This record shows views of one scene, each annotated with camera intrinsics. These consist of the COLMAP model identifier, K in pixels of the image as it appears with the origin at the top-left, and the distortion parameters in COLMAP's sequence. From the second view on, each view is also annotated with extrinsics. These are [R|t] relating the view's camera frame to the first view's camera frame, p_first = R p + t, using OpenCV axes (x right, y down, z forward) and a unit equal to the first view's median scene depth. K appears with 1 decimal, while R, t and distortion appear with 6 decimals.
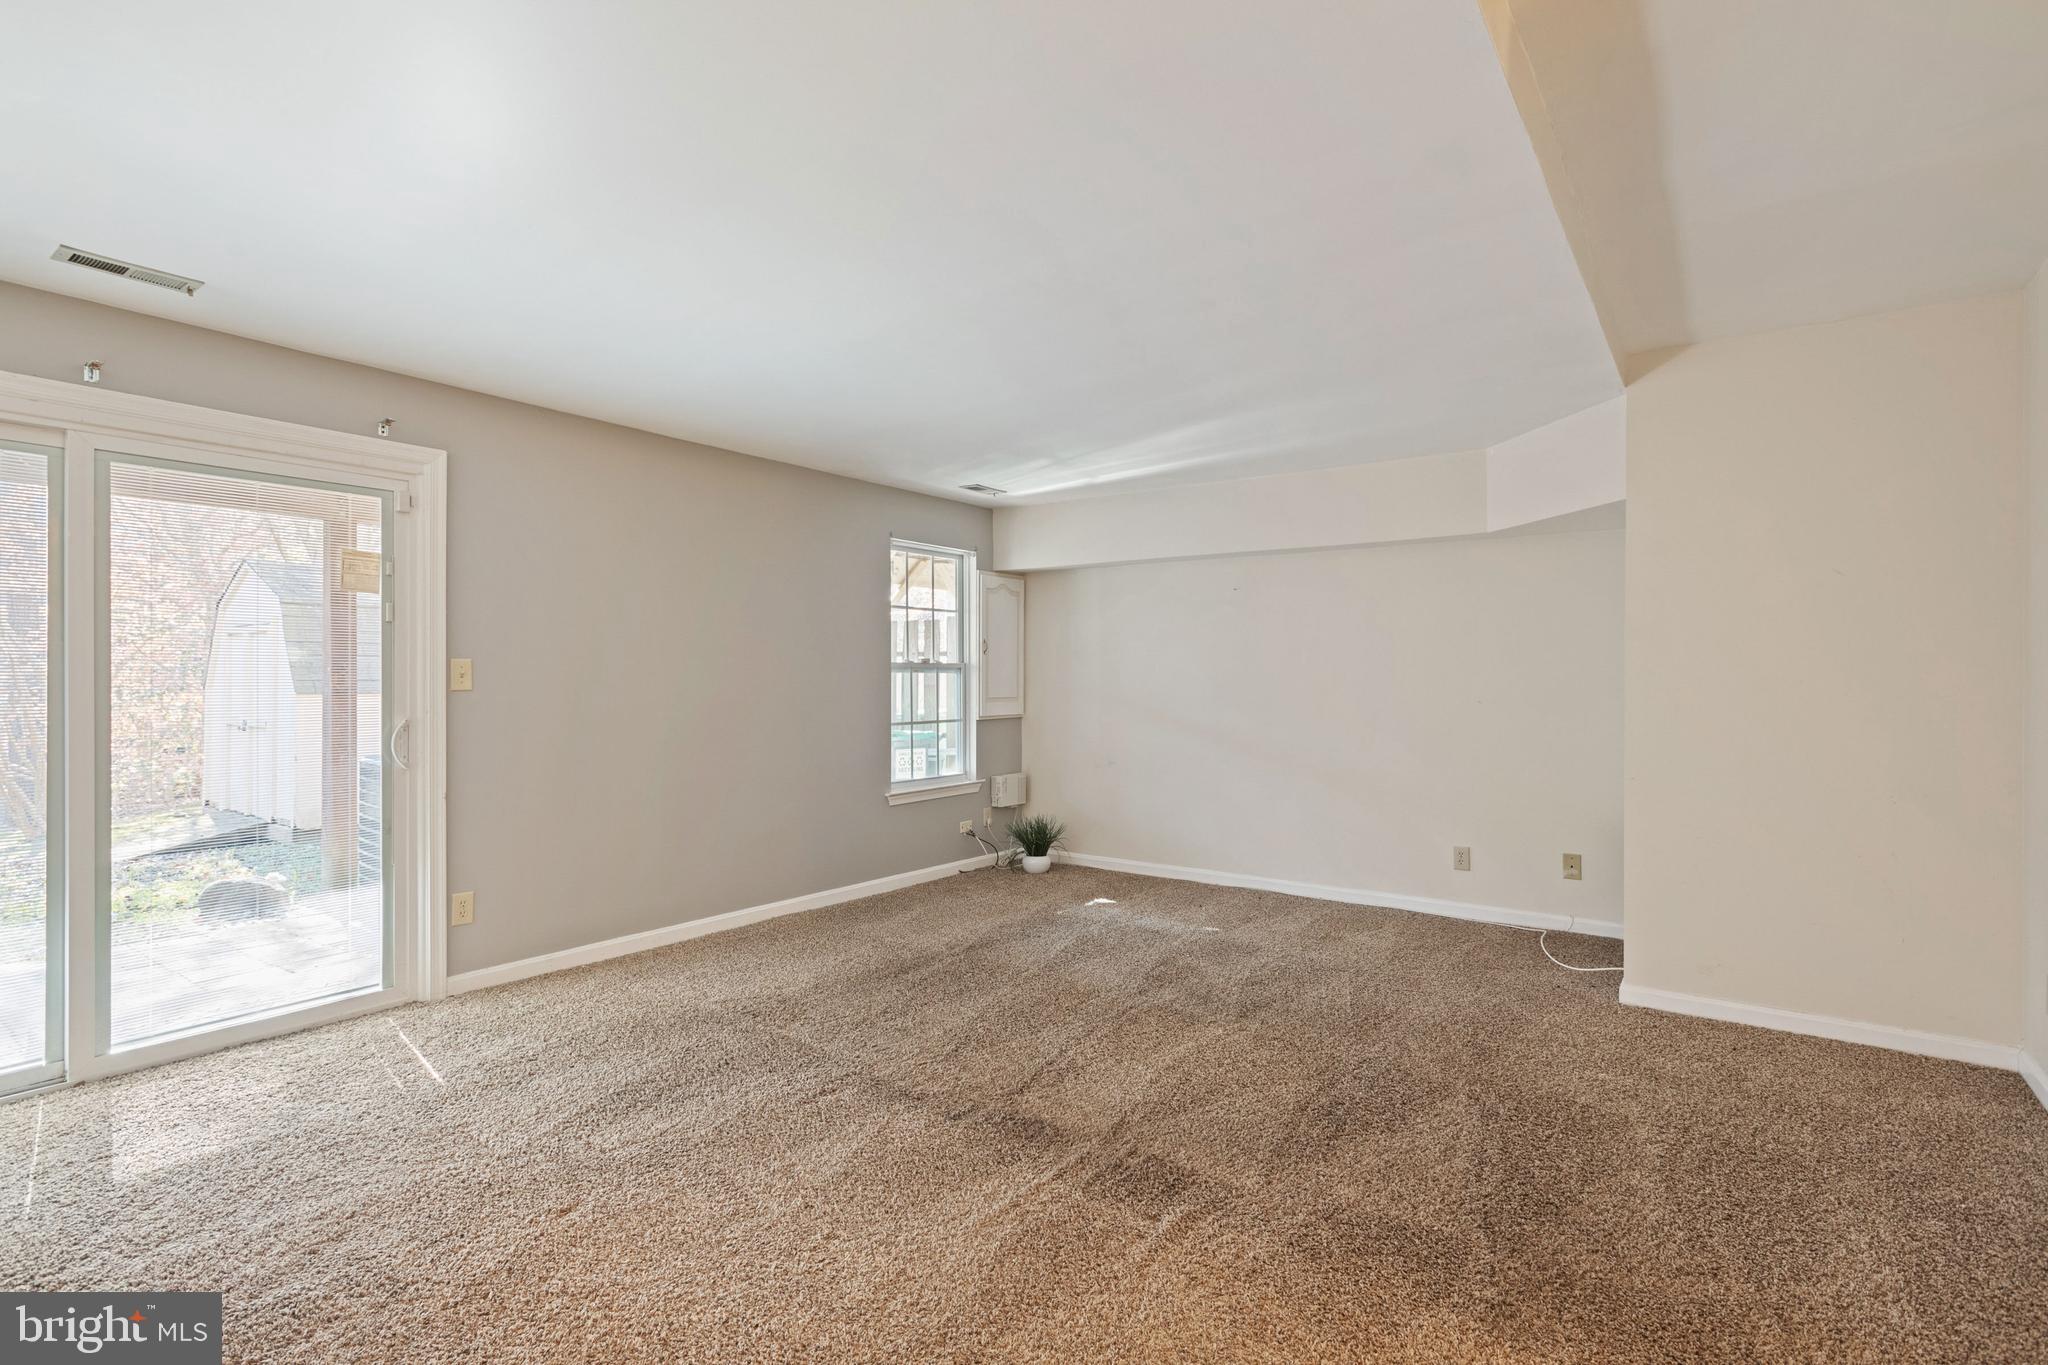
lens RADIAL K [[976.0, 0, 1058.6], [0, 976.0, 686.3], [0, 0, 1]] dist [-0.017548, 0.010167]
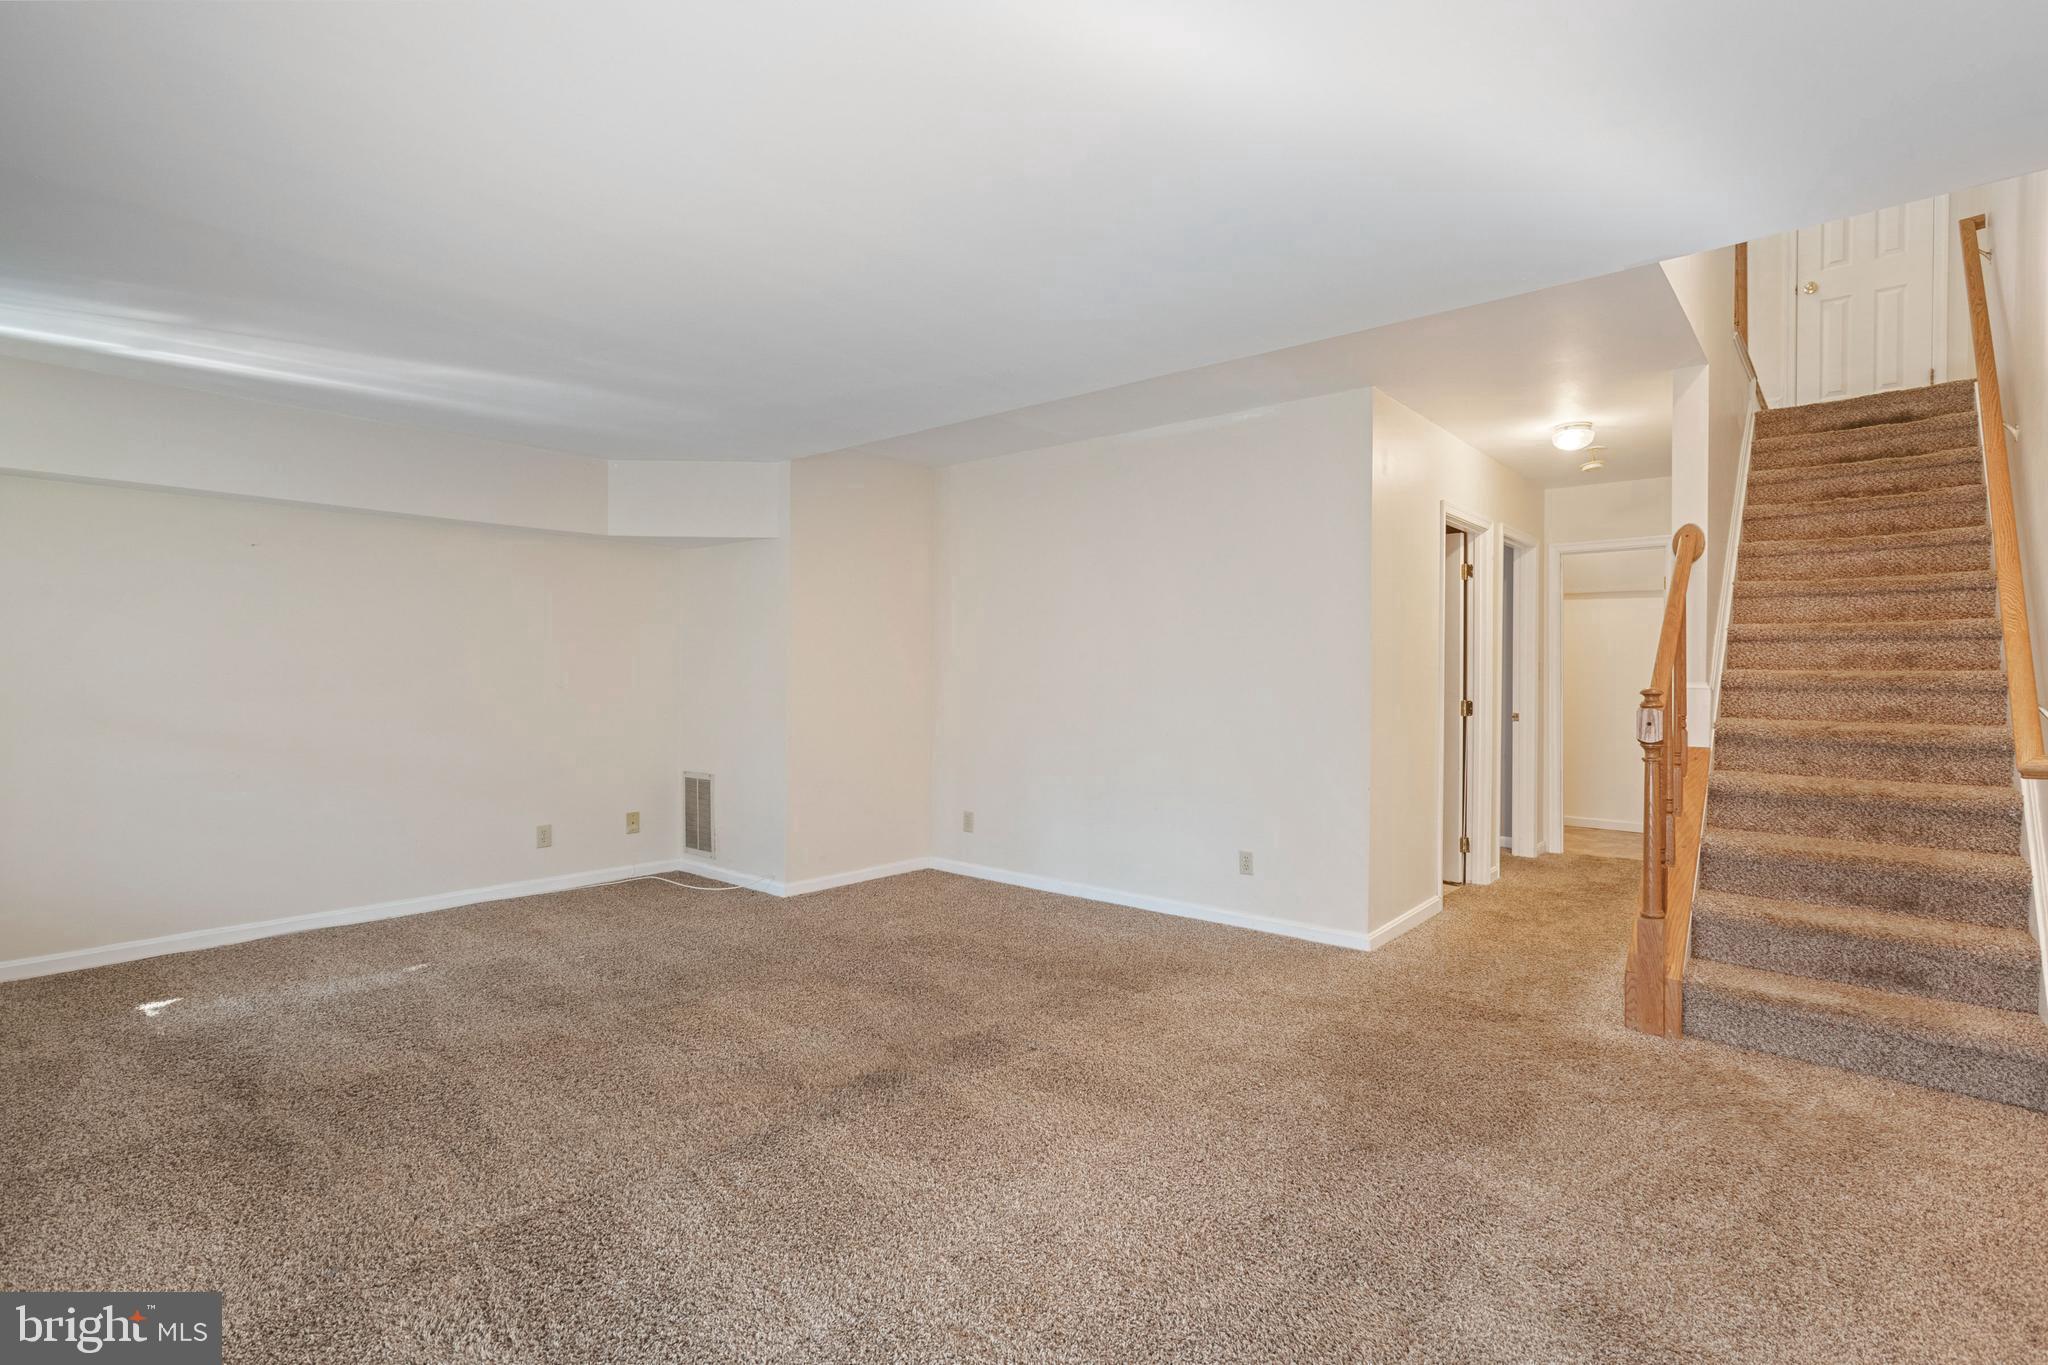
lens RADIAL K [[976.0, 0, 1027.2], [0, 976.0, 677.4], [0, 0, 1]] dist [-0.017548, 0.010167]
pose [[0.075477, -0.008289, 0.997113, -0.623879], [0.000459, 0.999966, 0.008278, -0.002475], [-0.997147, -0.000167, 0.075478, 0.427352]]
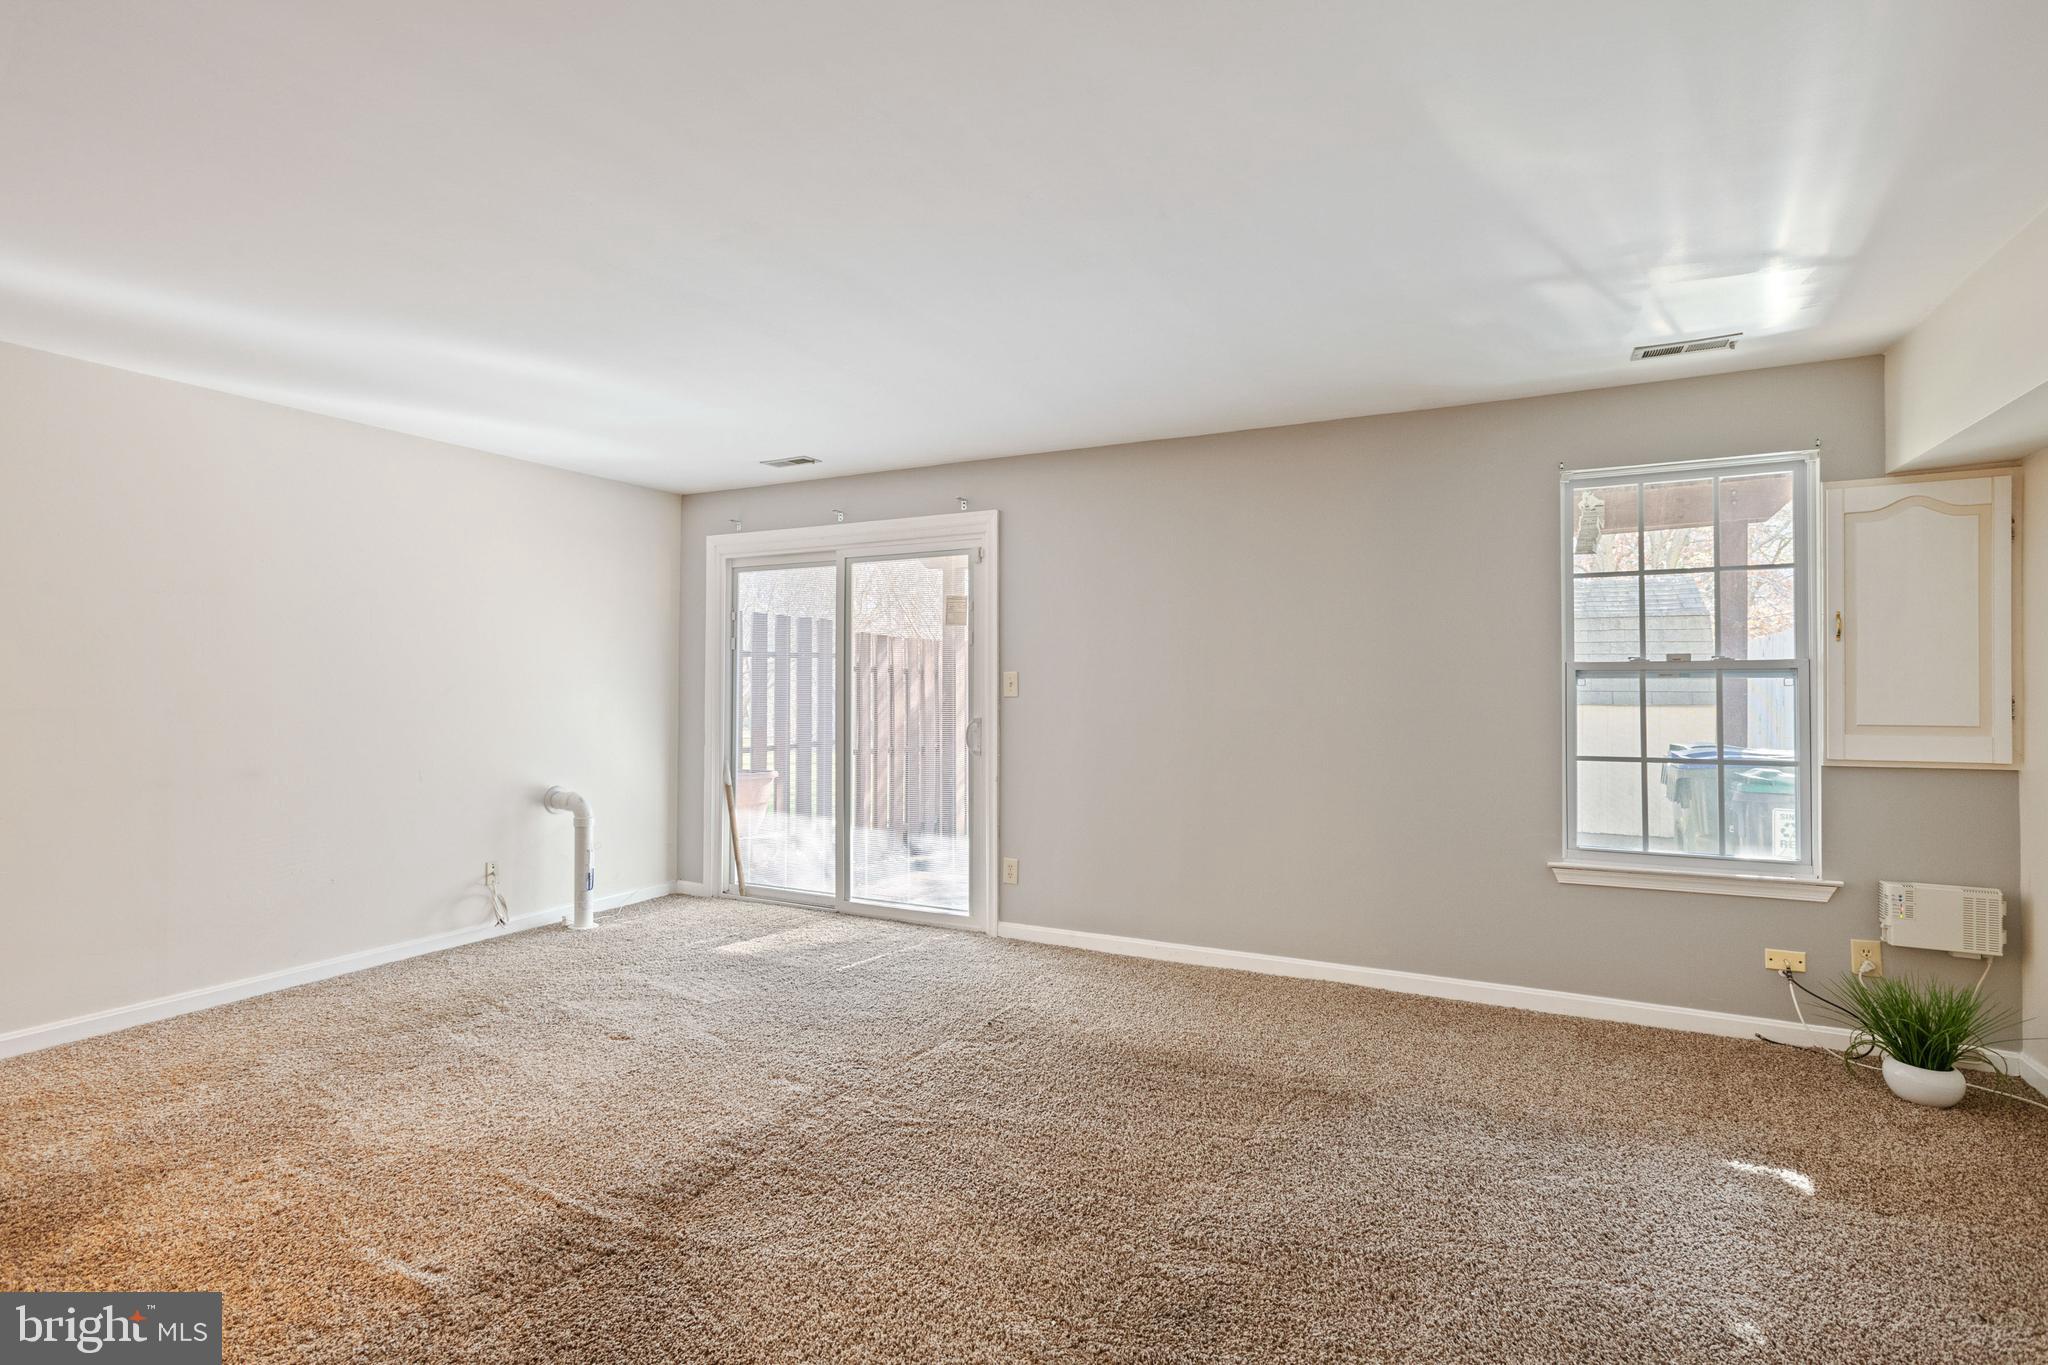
lens RADIAL K [[976.0, 0, 1023.6], [0, 976.0, 681.0], [0, 0, 1]] dist [-0.017548, 0.010167]
pose [[0.136323, -0.018786, -0.990486, 0.511111], [-0.015906, 0.999650, -0.021149, 0.009536], [0.990537, 0.018637, 0.135976, 0.678863]]
